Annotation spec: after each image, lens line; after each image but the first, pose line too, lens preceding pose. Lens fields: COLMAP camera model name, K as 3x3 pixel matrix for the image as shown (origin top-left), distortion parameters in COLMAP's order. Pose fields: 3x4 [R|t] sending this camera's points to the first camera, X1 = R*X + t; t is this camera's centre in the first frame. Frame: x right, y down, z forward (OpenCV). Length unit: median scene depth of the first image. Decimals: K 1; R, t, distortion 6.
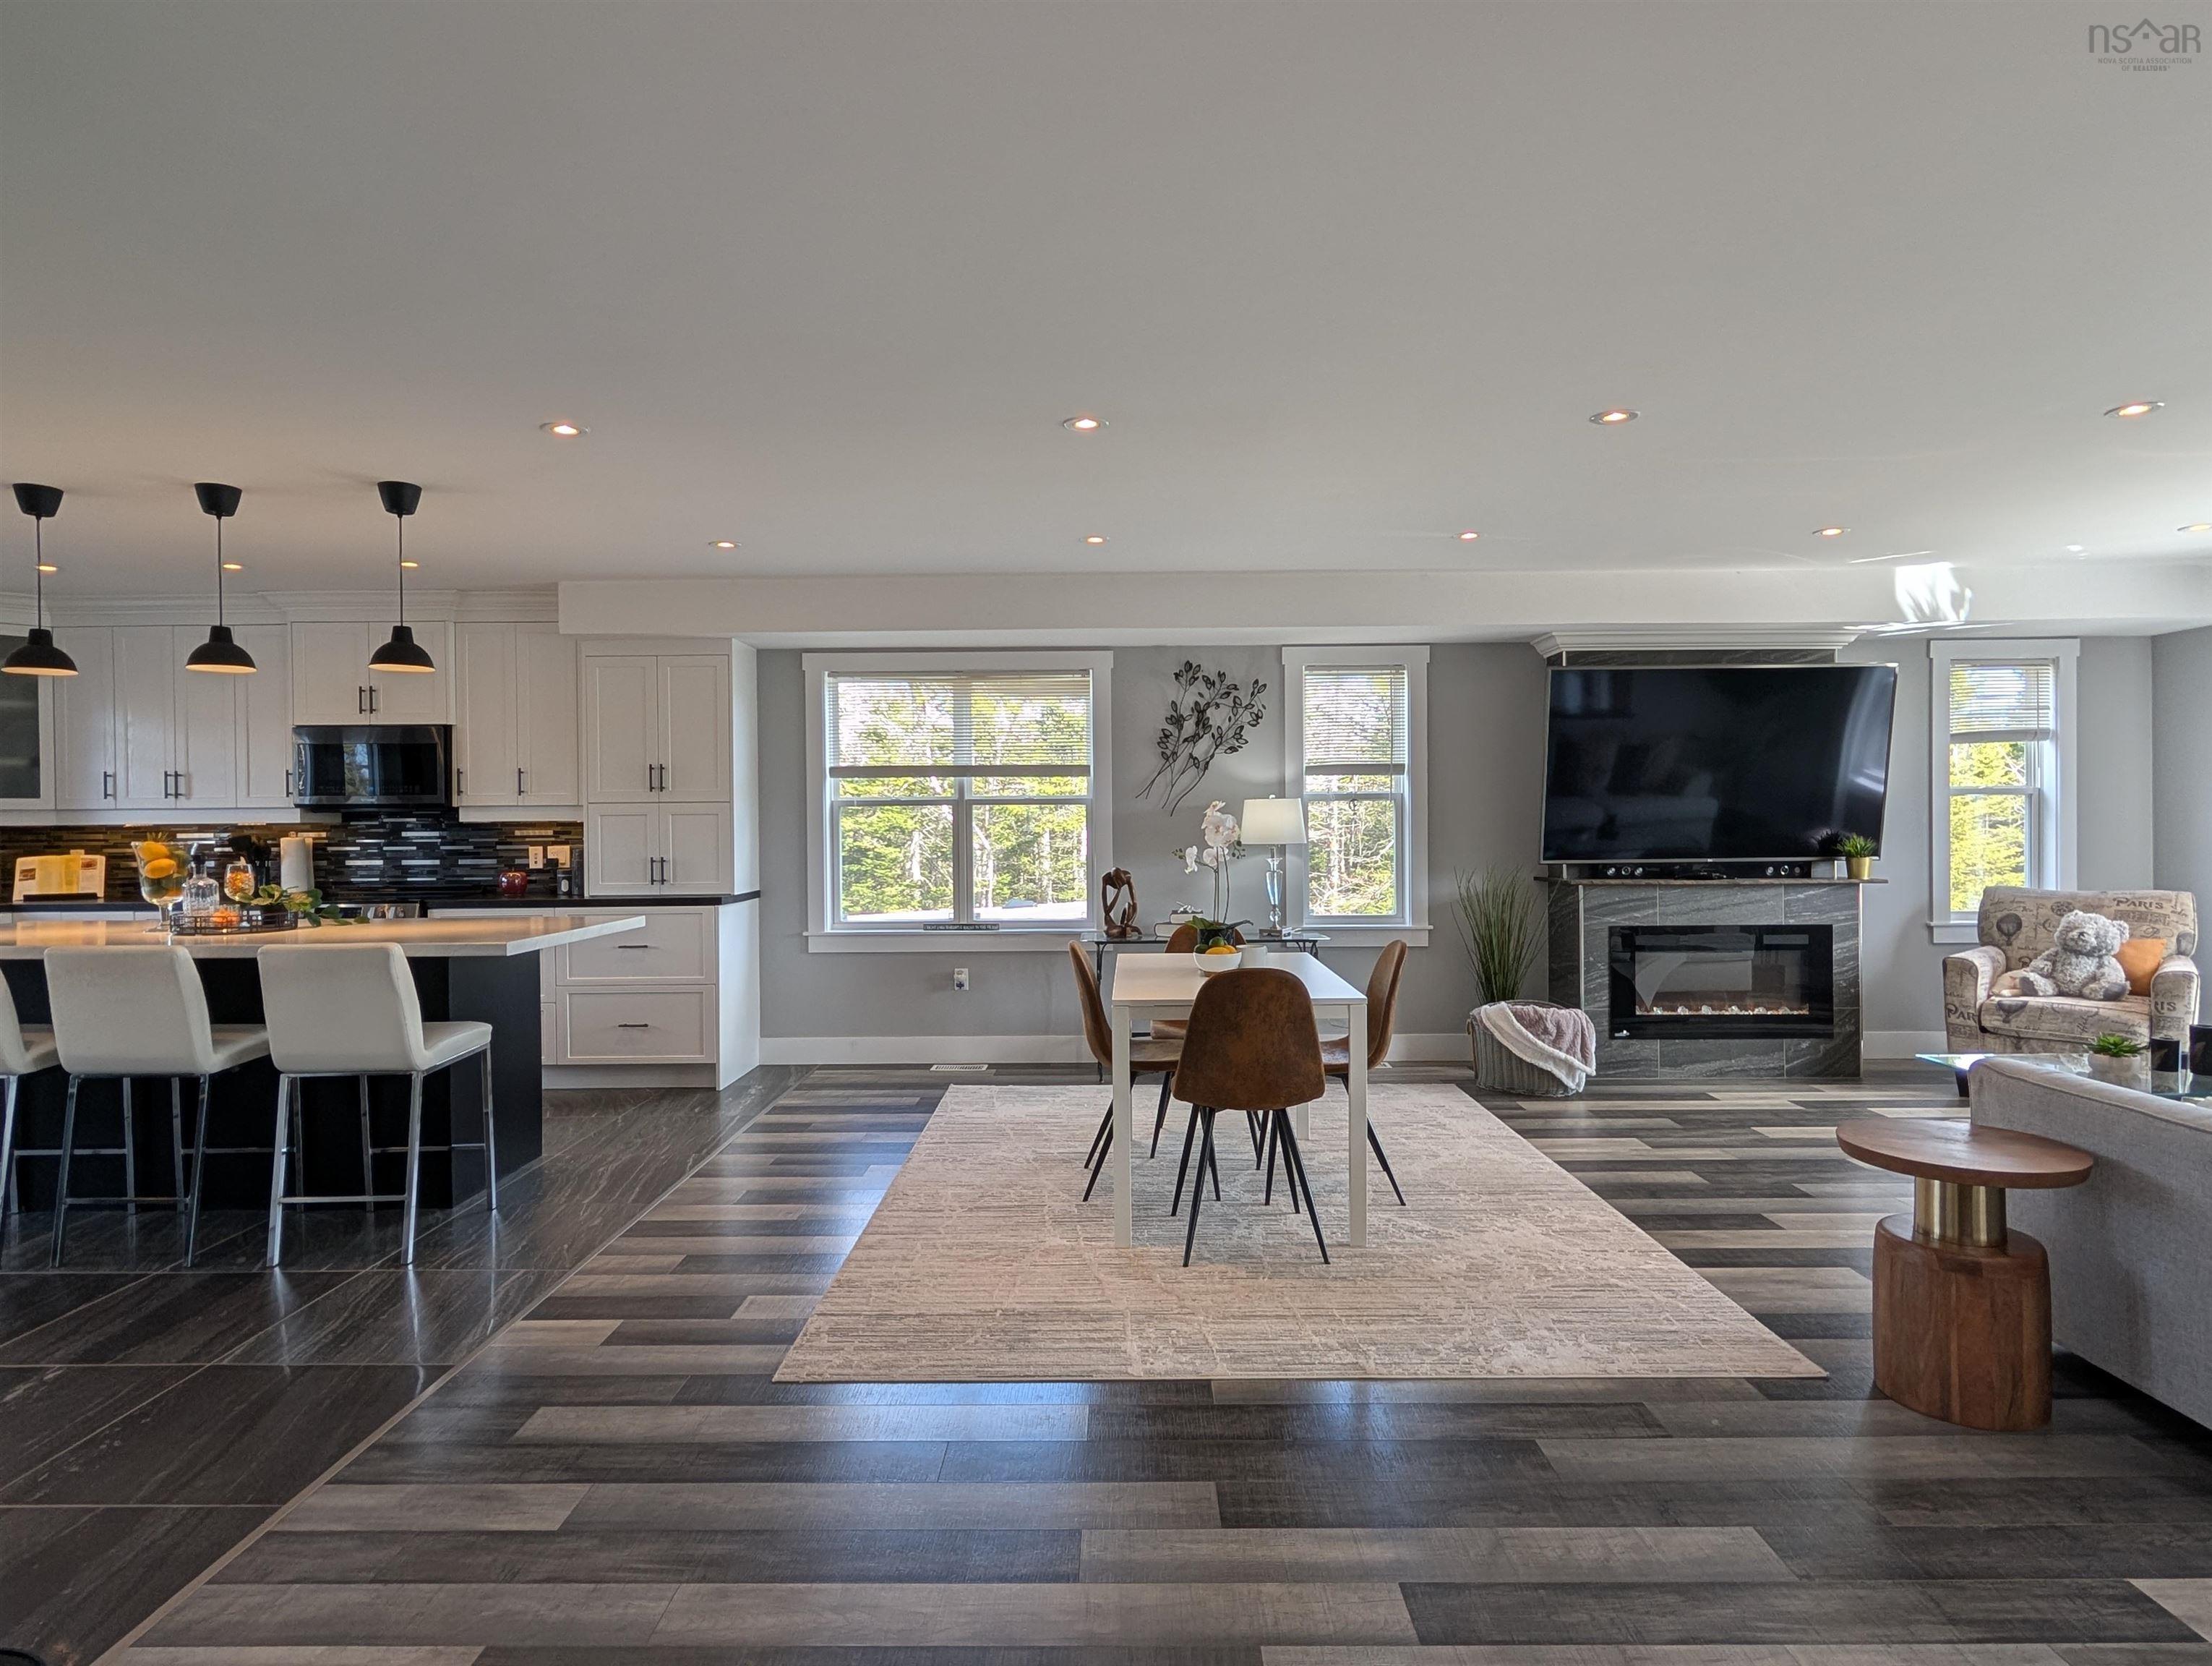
lens RADIAL K [[1221.7, 0, 1104.8], [0, 1221.7, 836.0], [0, 0, 1]] dist [-0.000087, -0.000699]
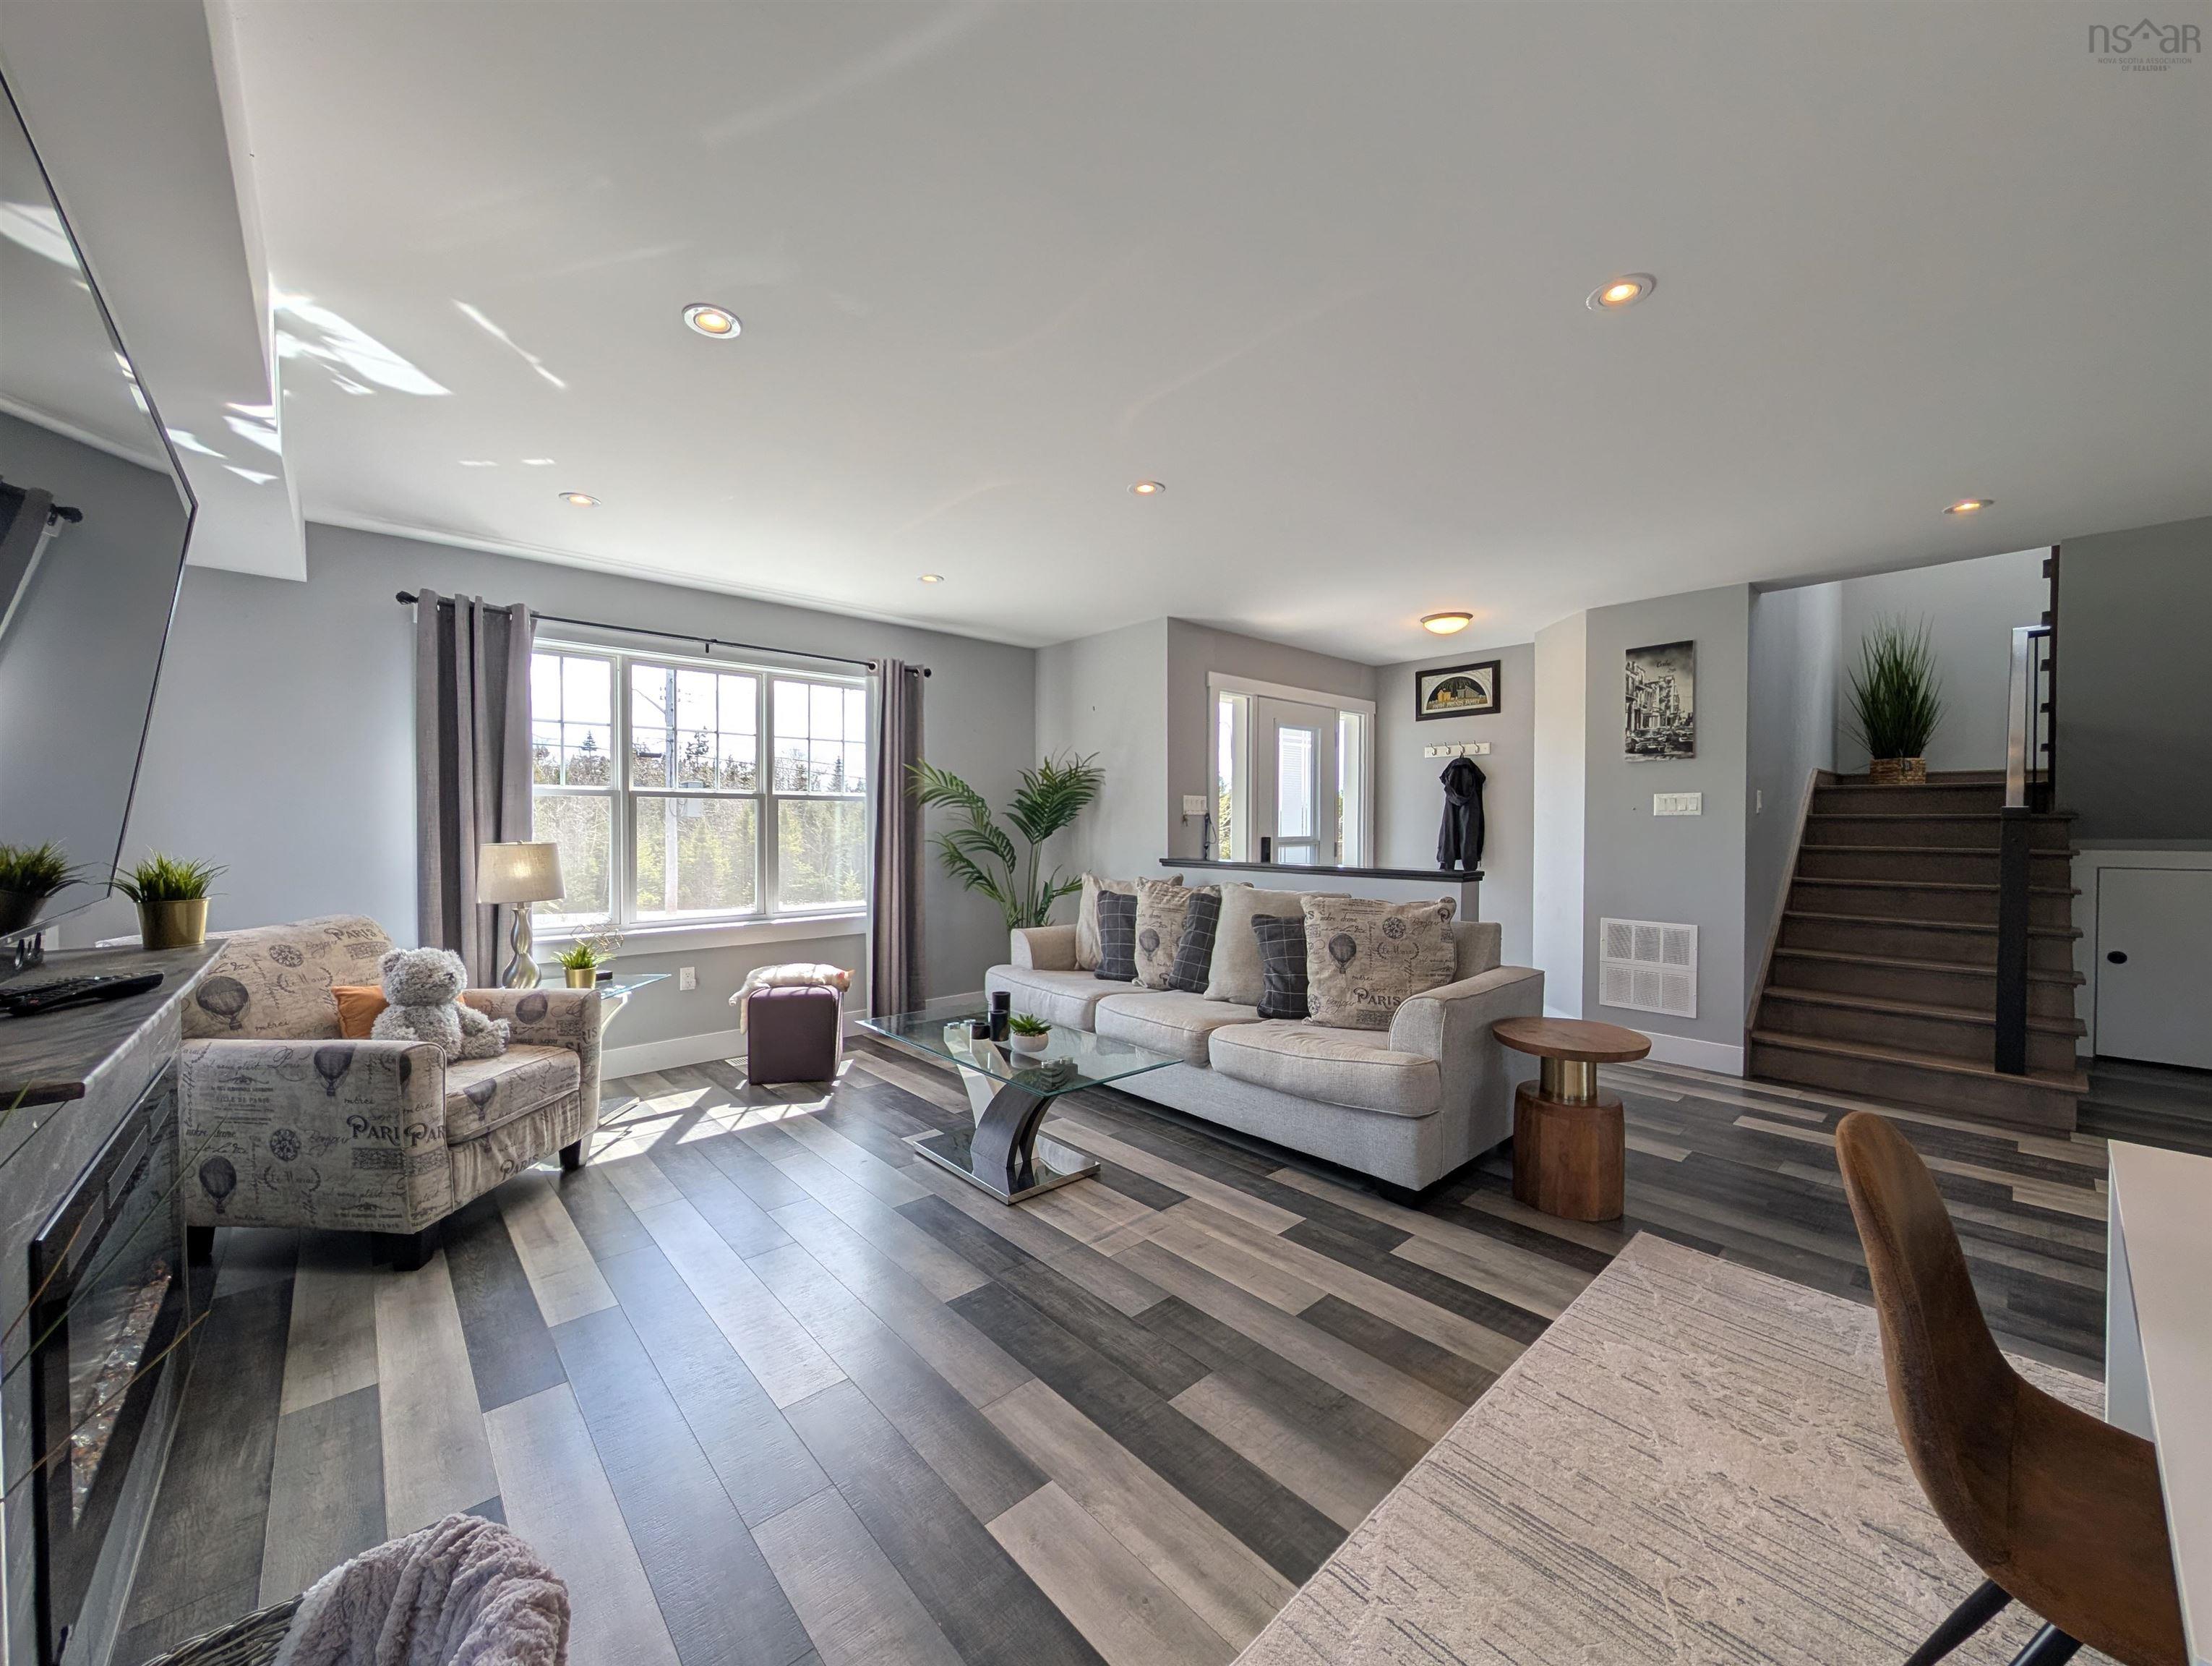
lens RADIAL K [[837.9, 0, 1095.5], [0, 837.9, 832.4], [0, 0, 1]] dist [0.000377, 0.000725]
pose [[-0.675044, -0.000936, 0.737777, 0.144271], [0.011838, 0.999857, 0.012099, -0.007134], [-0.737682, 0.016902, -0.674936, 0.929715]]
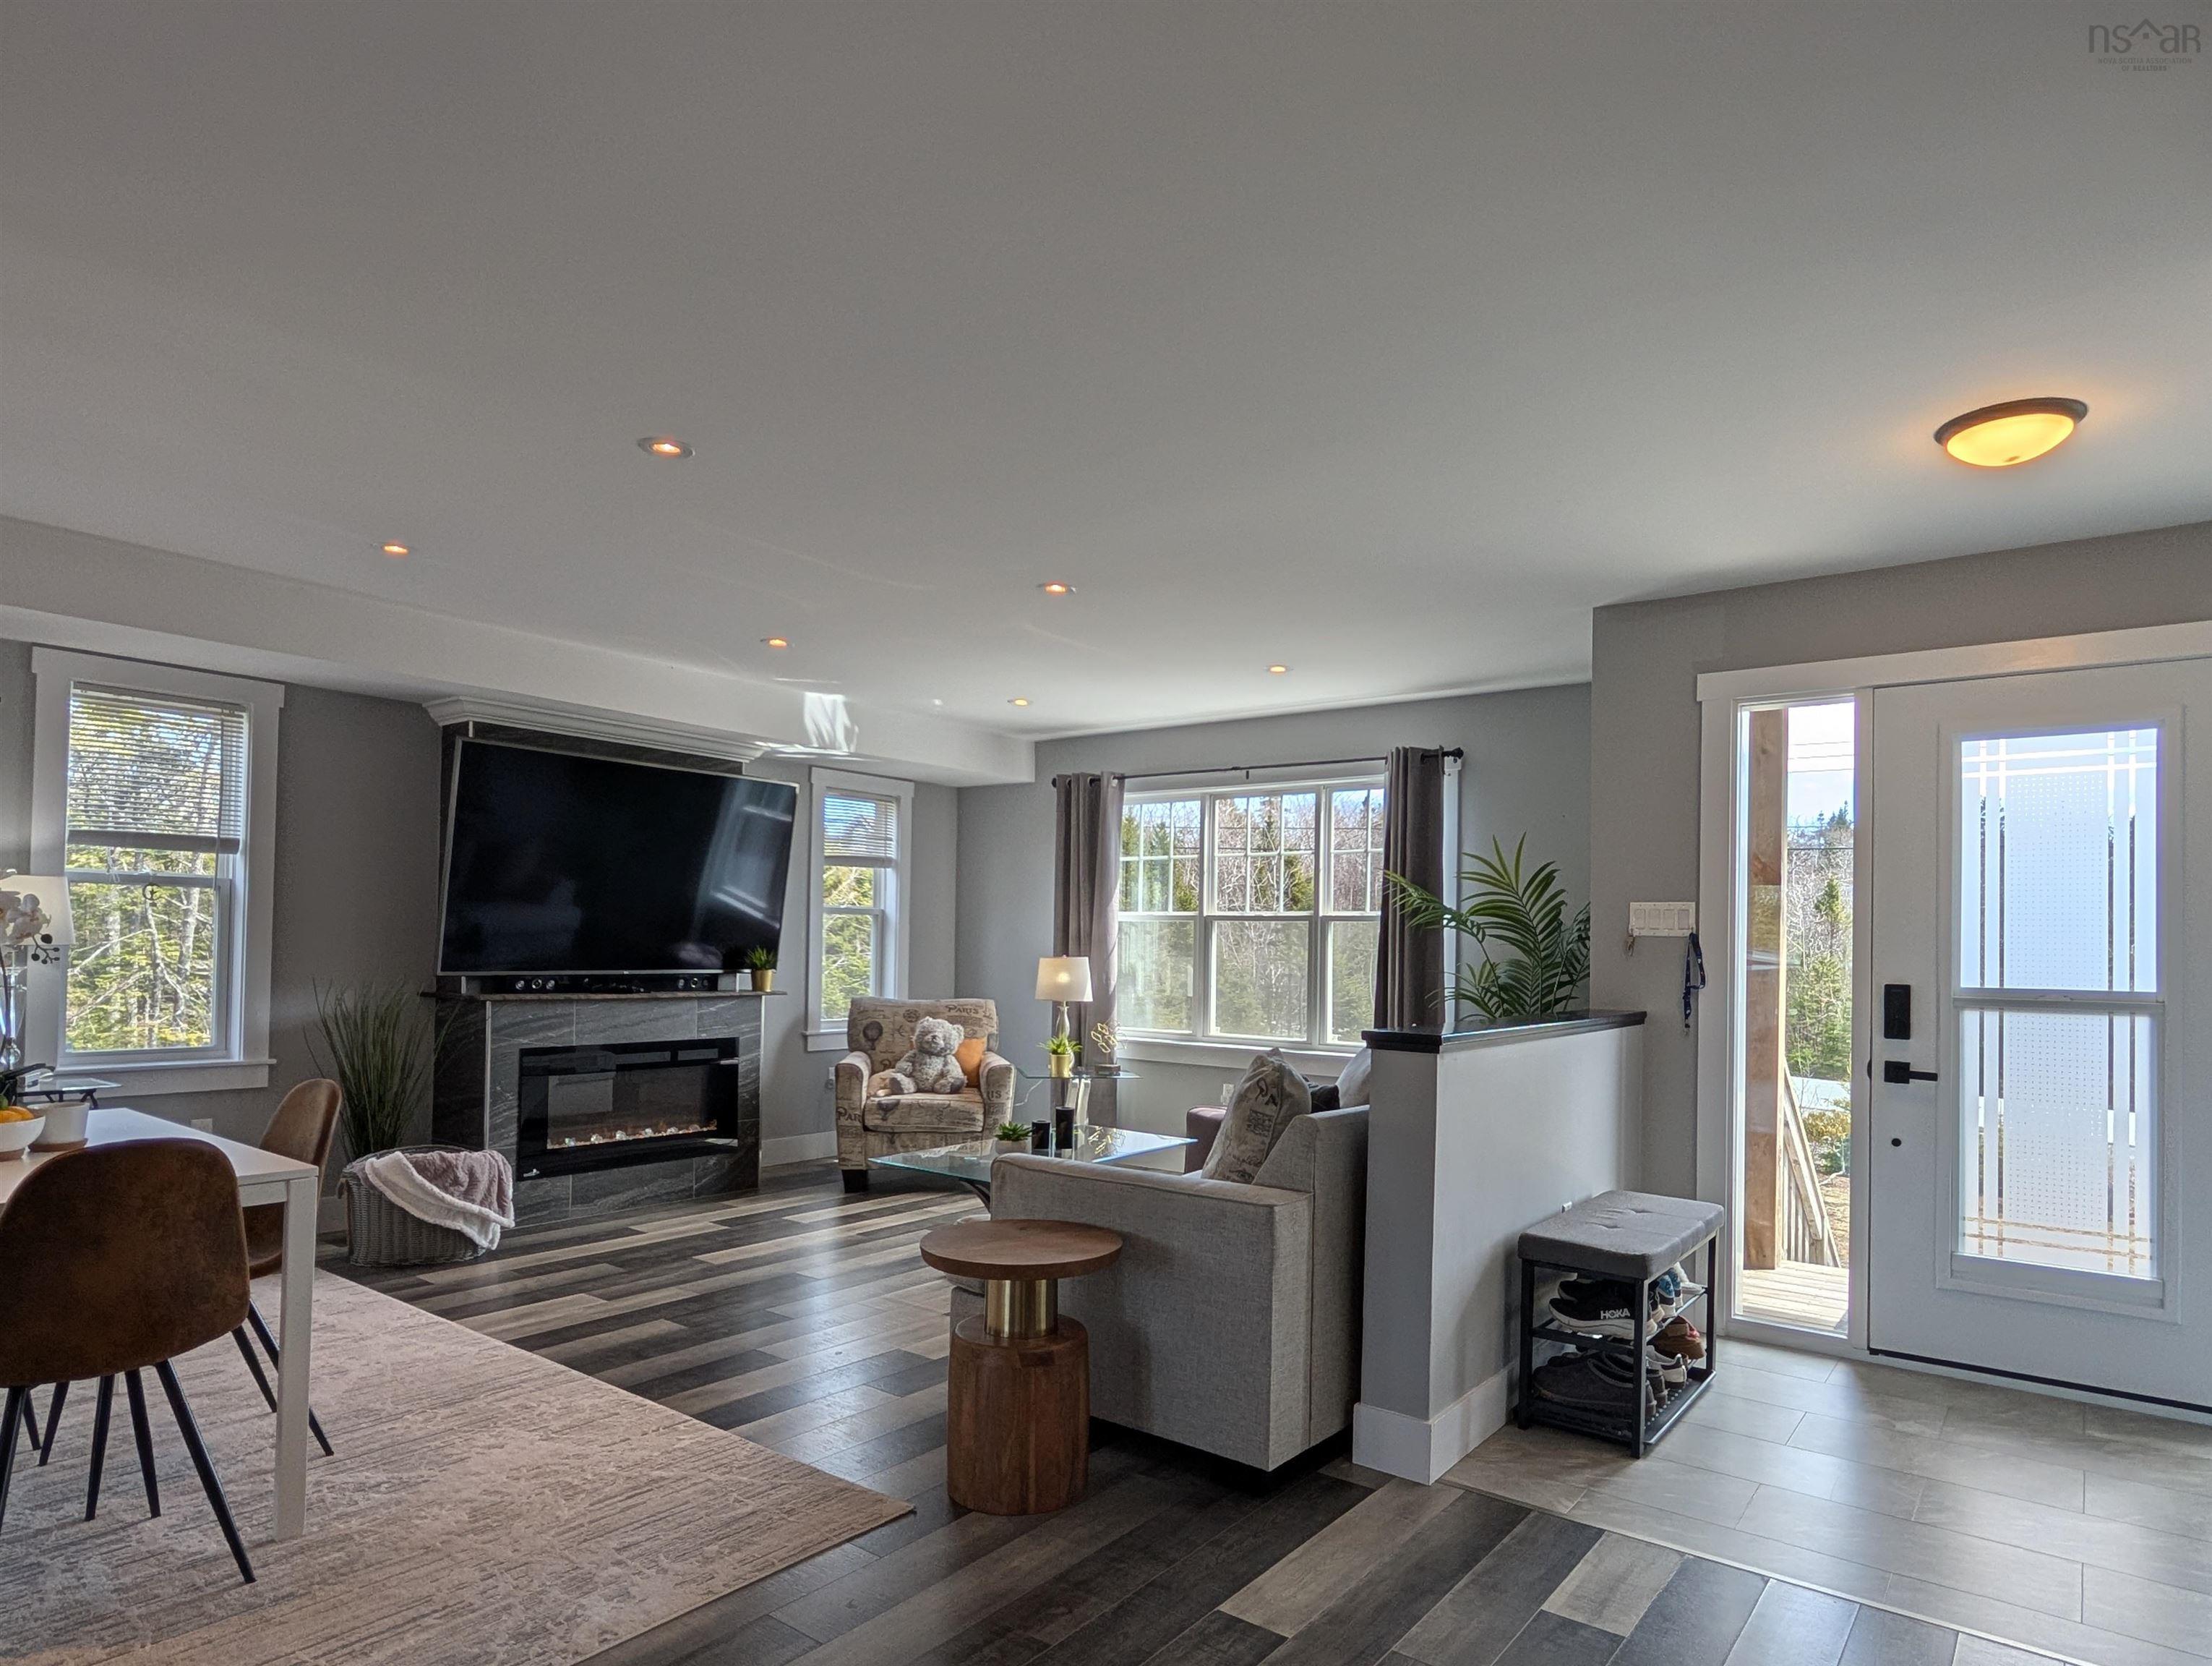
lens RADIAL K [[1281.7, 0, 1123.2], [0, 1281.7, 926.8], [0, 0, 1]] dist [0.005044, -0.005347]
pose [[0.594367, 0.032222, 0.803548, -0.059211], [-0.016871, 0.999477, -0.027599, 0.005985], [-0.804017, 0.002847, 0.594599, 0.122409]]
